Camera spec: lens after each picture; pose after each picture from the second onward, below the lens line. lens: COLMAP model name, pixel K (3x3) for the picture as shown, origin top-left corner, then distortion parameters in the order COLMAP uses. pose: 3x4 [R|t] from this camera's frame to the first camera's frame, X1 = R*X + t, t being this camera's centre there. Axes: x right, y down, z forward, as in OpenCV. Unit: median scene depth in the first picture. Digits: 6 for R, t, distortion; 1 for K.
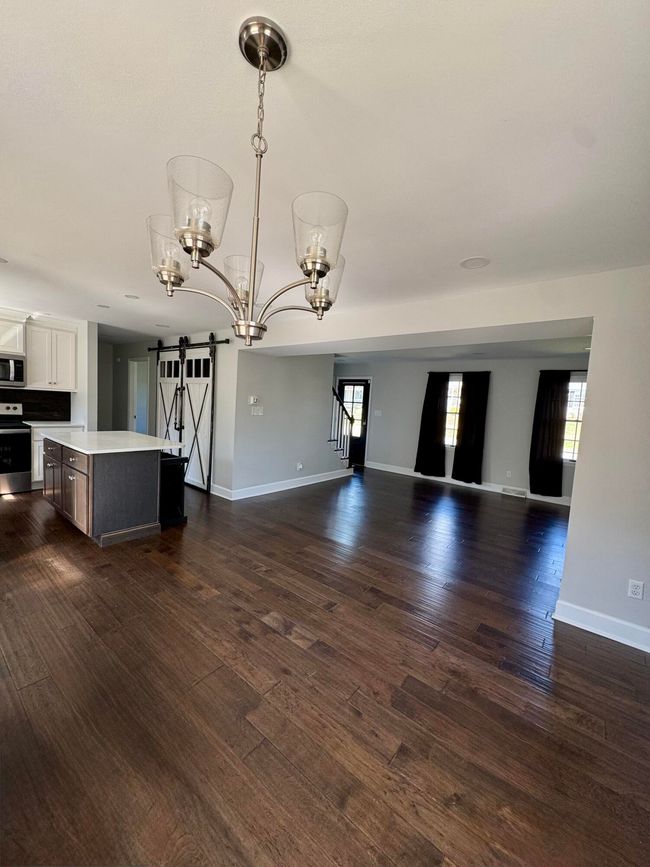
lens RADIAL K [[346.7, 0, 325.8], [0, 346.7, 430.4], [0, 0, 1]] dist [-0.002191, 0.000622]
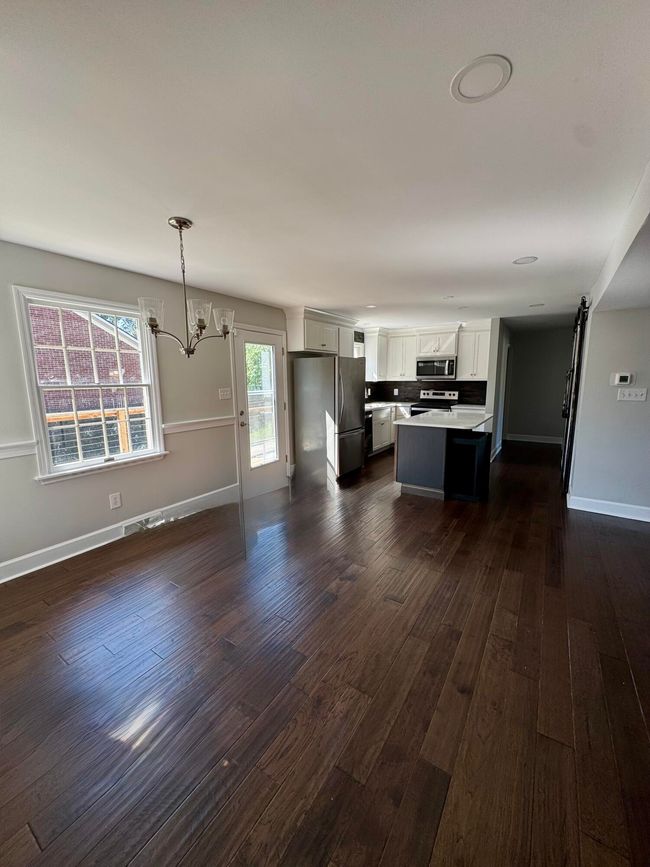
lens RADIAL K [[346.7, 0, 323.5], [0, 346.7, 428.9], [0, 0, 1]] dist [-0.002191, 0.000622]
pose [[0.090264, 0.085535, -0.992238, 0.444809], [-0.065576, 0.994653, 0.079777, -0.004390], [0.993757, 0.057866, 0.095390, 0.352562]]
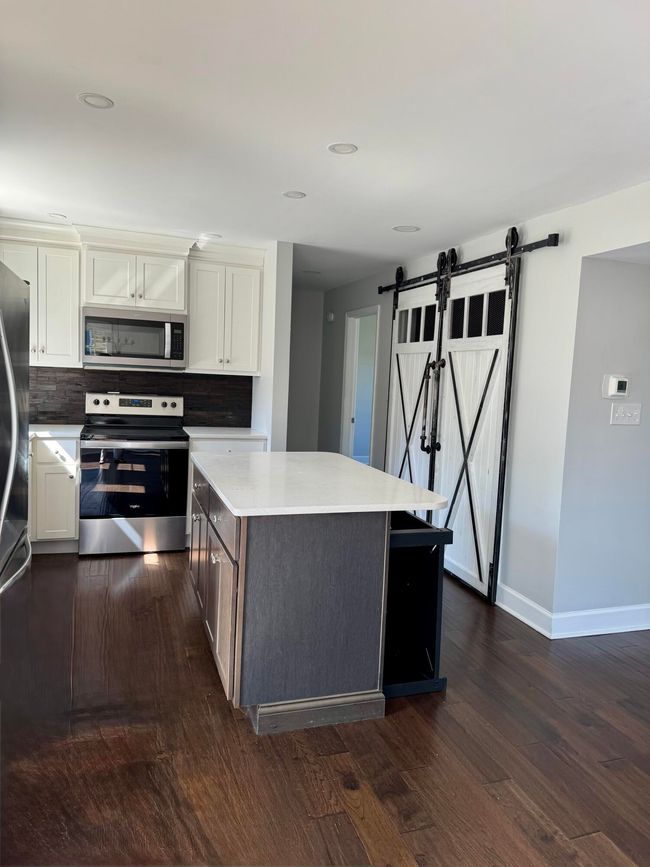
lens RADIAL K [[599.6, 0, 327.5], [0, 599.6, 436.5], [0, 0, 1]] dist [0.020315, 0.000992]
pose [[0.846464, 0.031925, -0.531489, -0.123871], [-0.034815, 0.999383, 0.004583, -0.023899], [0.531307, 0.014625, 0.847053, 0.266376]]
